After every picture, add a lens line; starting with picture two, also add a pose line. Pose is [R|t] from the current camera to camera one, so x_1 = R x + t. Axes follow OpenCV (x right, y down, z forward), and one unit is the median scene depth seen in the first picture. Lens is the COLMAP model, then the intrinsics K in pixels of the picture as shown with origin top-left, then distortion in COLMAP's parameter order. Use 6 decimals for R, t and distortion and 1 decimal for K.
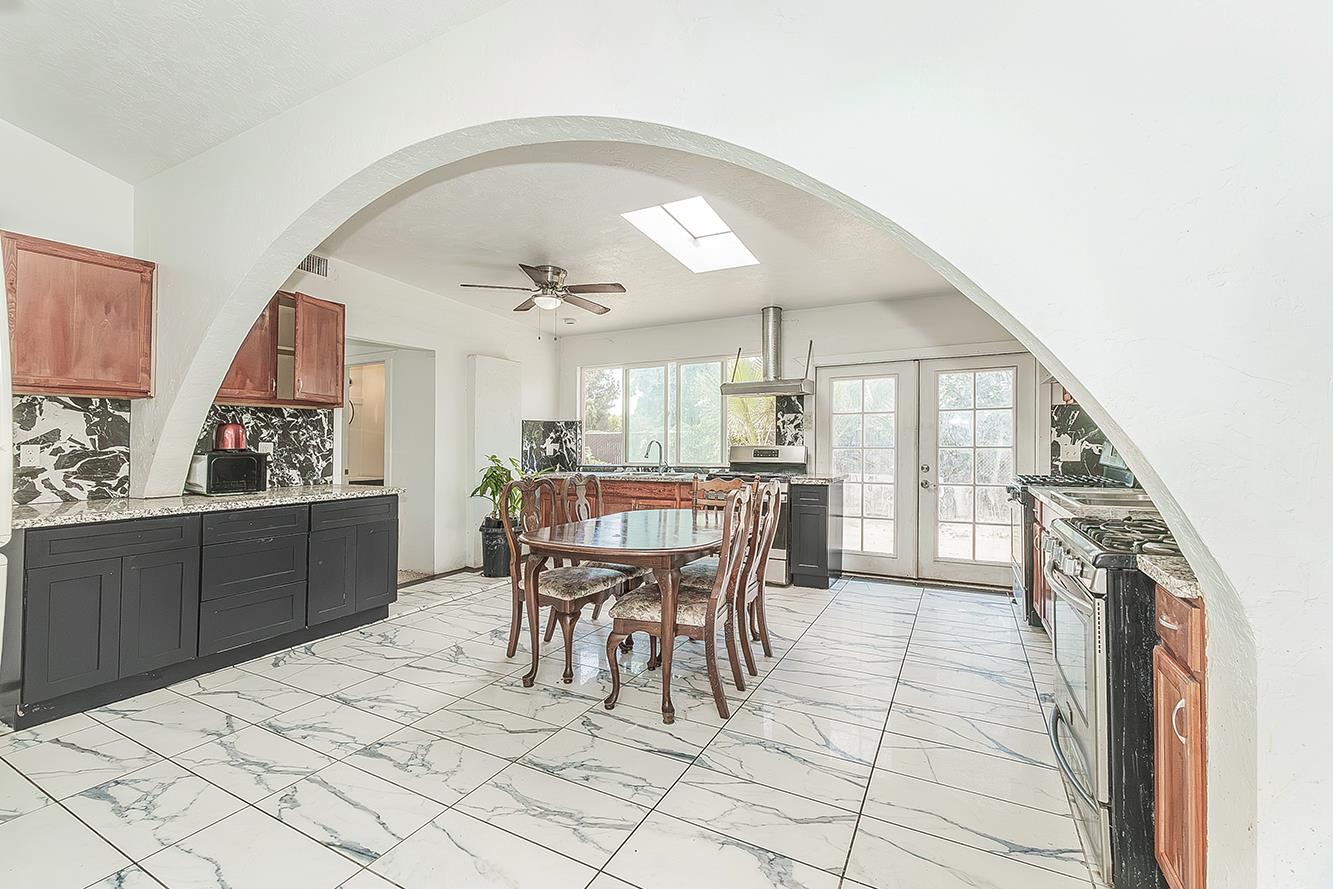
lens RADIAL K [[561.2, 0, 658.0], [0, 561.2, 442.7], [0, 0, 1]] dist [-0.002249, 0.001566]
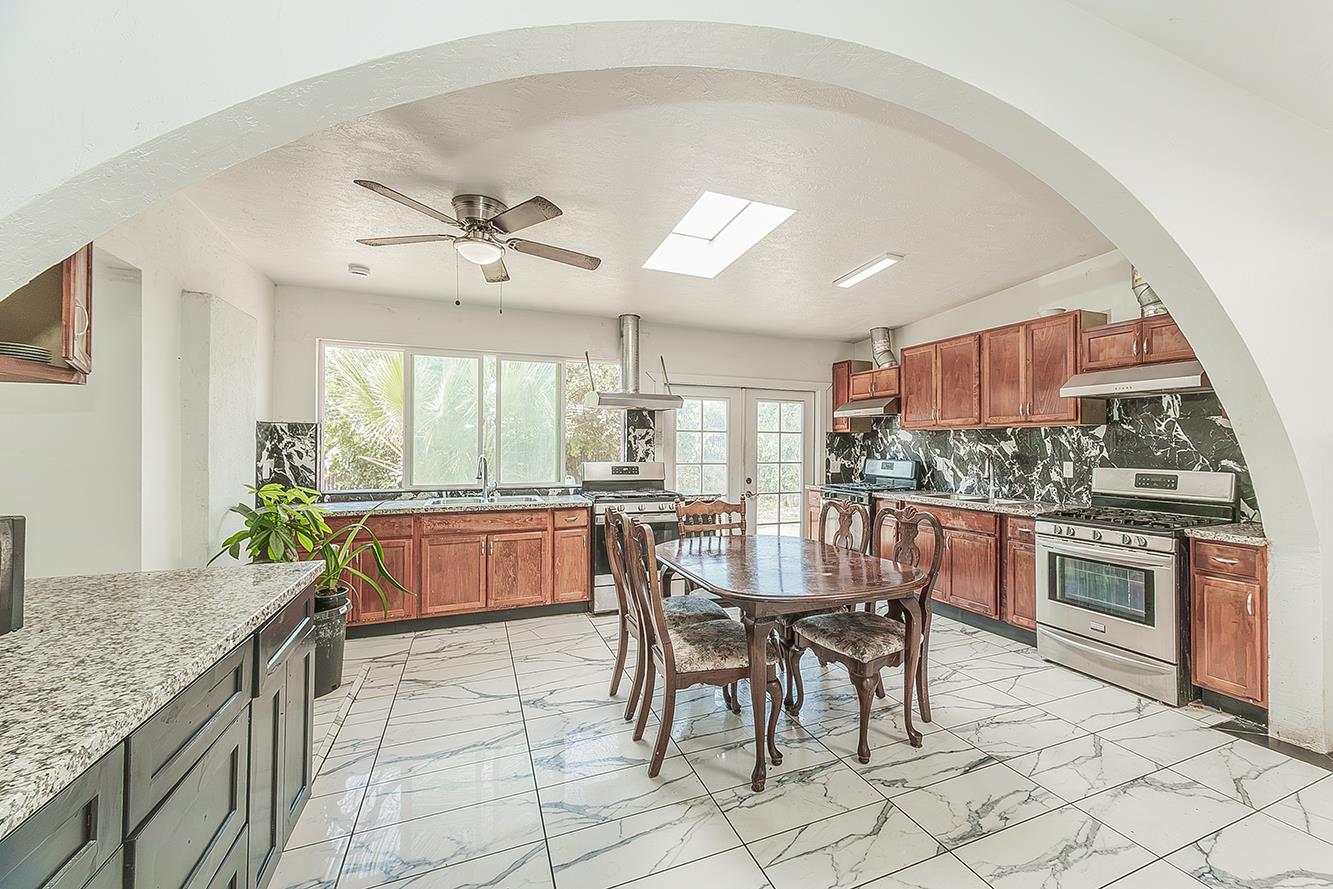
lens RADIAL K [[561.2, 0, 725.6], [0, 561.2, 441.9], [0, 0, 1]] dist [-0.002249, 0.001566]
pose [[0.608326, 0.022688, 0.793363, -0.449547], [-0.007126, 0.999707, -0.023125, -0.007902], [-0.793655, 0.008414, 0.608310, 0.296592]]
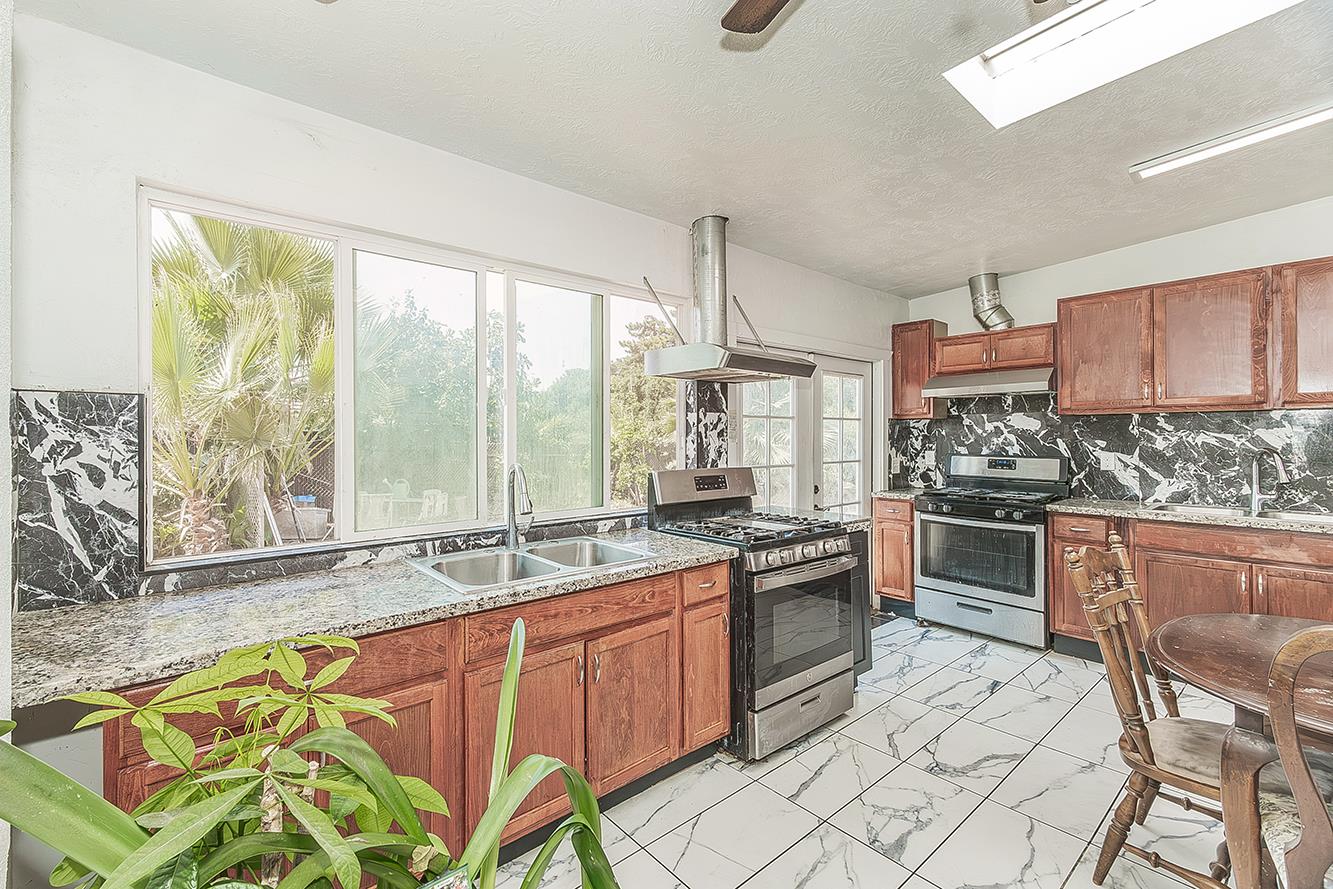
lens RADIAL K [[561.2, 0, 605.2], [0, 561.2, 437.5], [0, 0, 1]] dist [-0.002249, 0.001566]
pose [[0.410354, 0.010697, 0.911864, -0.351161], [0.006064, 0.999877, -0.014458, -0.017766], [-0.911906, 0.011463, 0.410239, 0.868552]]
